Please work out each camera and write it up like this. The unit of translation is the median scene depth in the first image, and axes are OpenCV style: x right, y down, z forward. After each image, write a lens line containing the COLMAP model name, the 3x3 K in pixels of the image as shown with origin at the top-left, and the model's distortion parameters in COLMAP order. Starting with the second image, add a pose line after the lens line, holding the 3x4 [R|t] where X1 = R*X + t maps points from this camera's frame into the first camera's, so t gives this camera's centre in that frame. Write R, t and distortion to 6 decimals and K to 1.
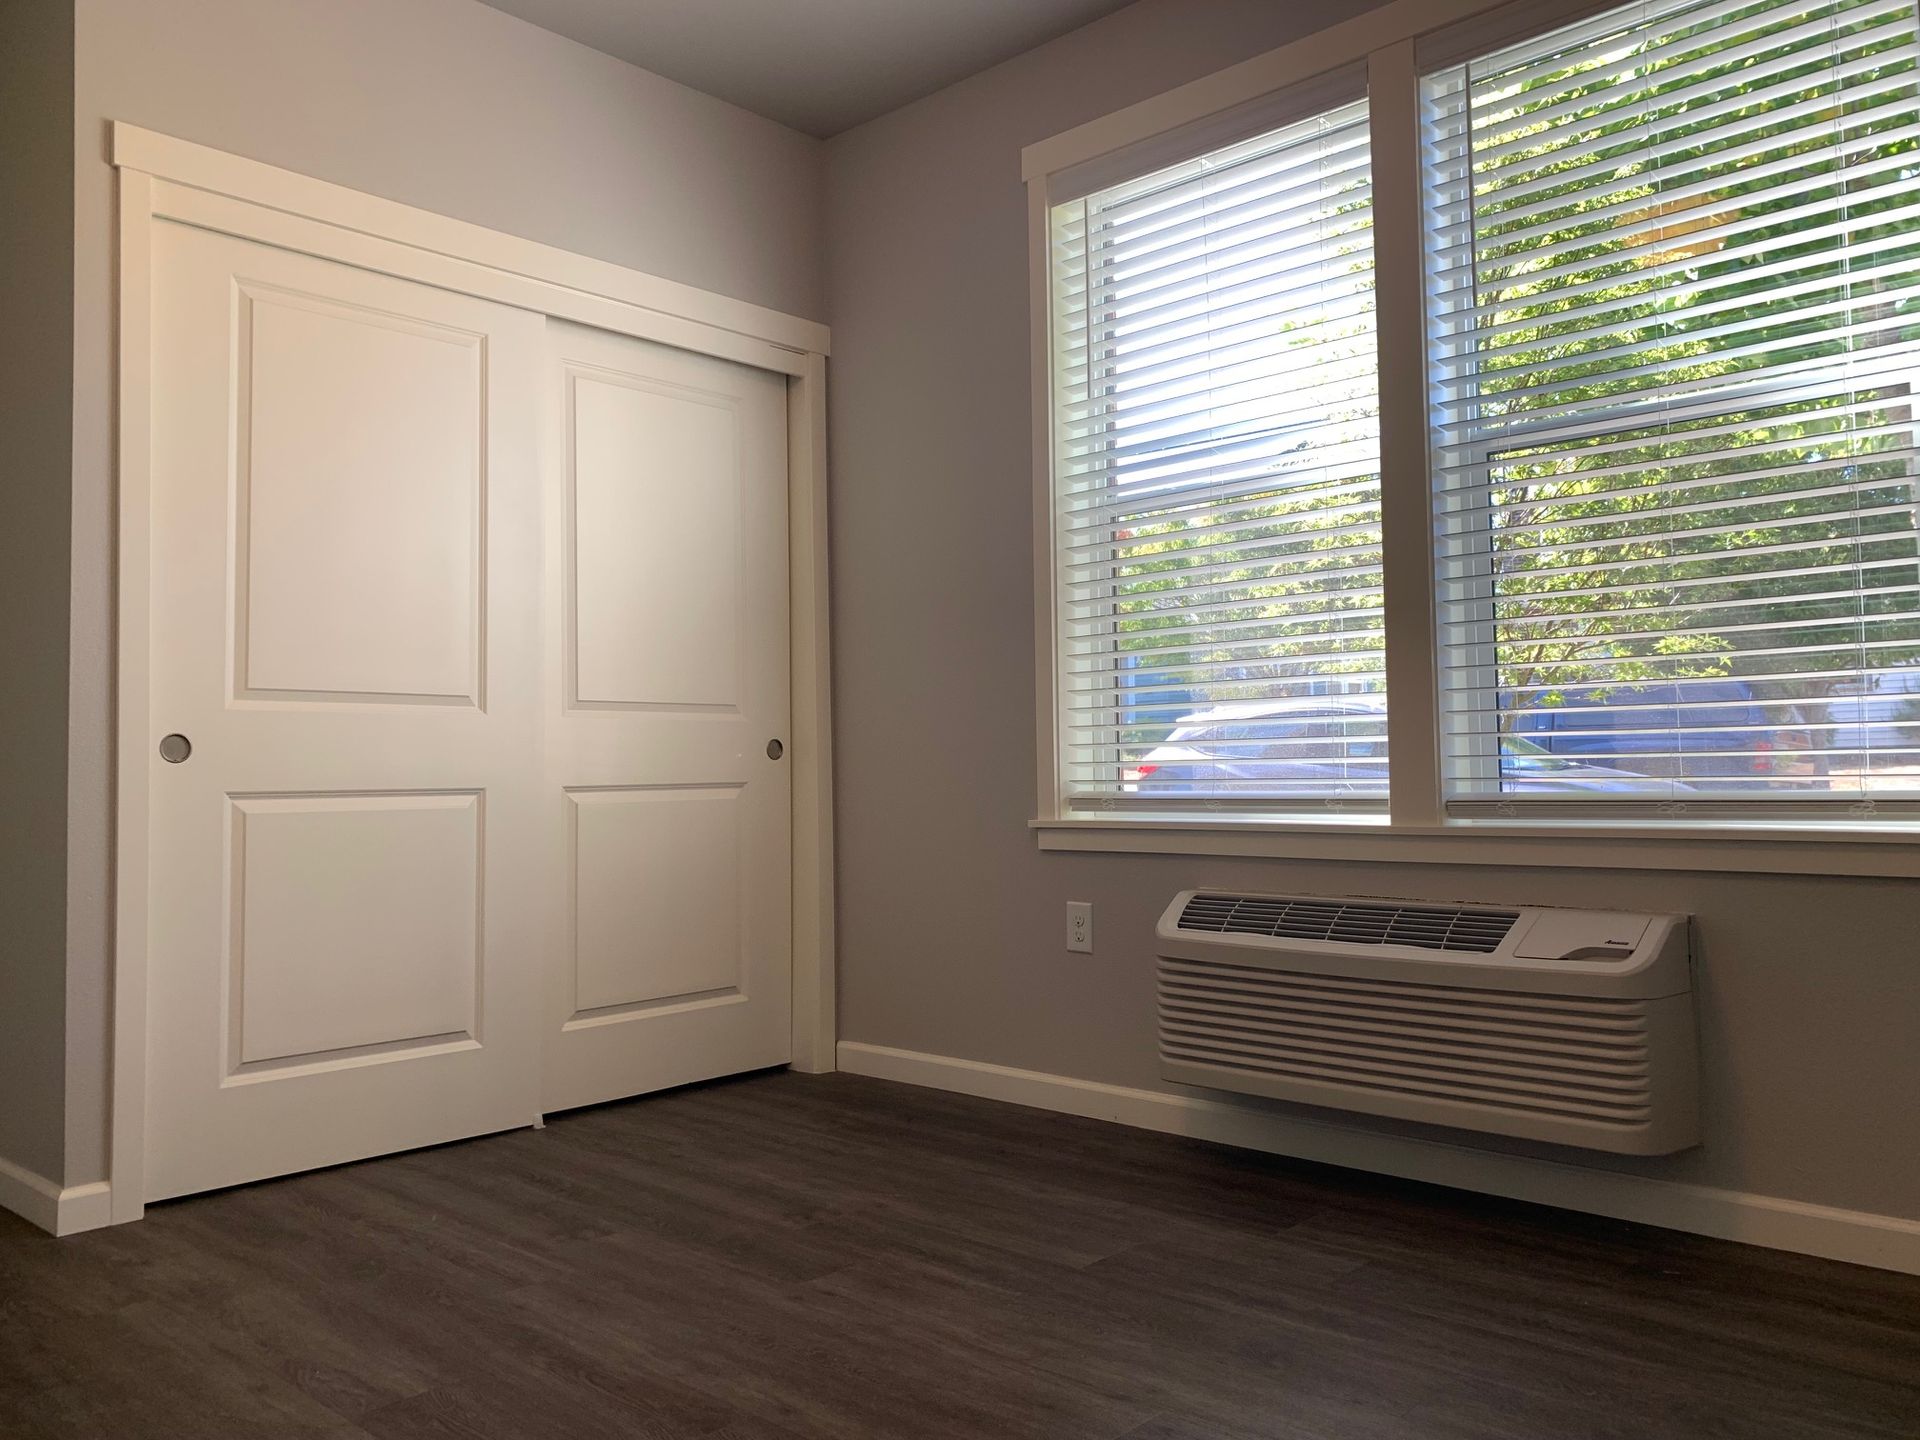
lens RADIAL K [[1504.9, 0, 951.3], [0, 1504.9, 714.5], [0, 0, 1]] dist [0.029230, -0.019726]
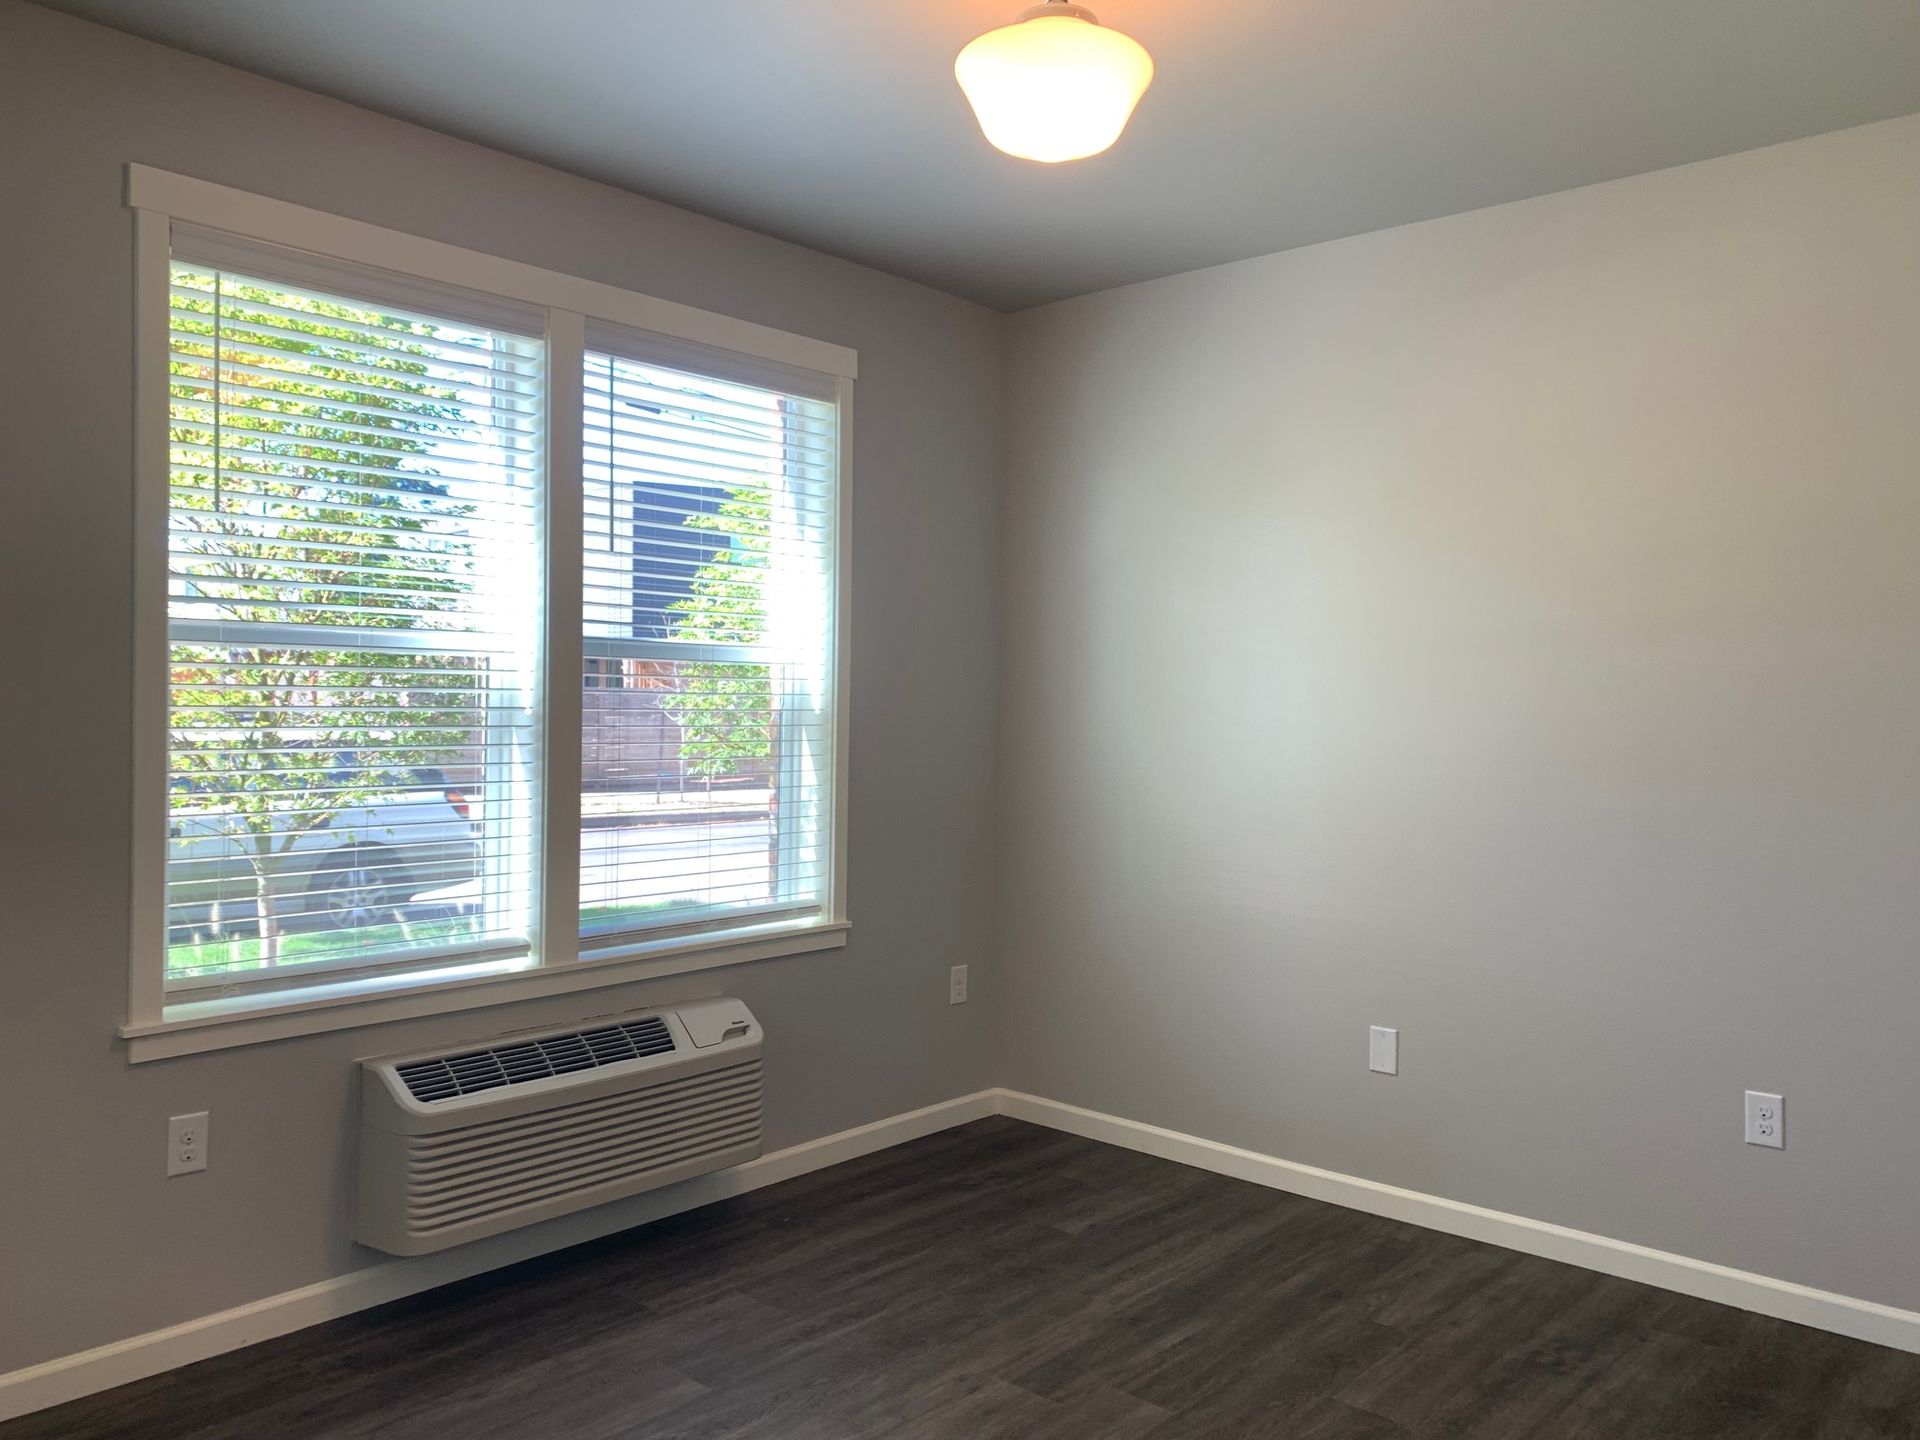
lens RADIAL K [[1504.9, 0, 960.8], [0, 1504.9, 724.0], [0, 0, 1]] dist [0.029230, -0.019726]
pose [[-0.026863, -0.007532, 0.999611, -0.760542], [-0.054072, 0.998519, 0.006071, -0.119876], [-0.998176, -0.053887, -0.027230, 0.595599]]
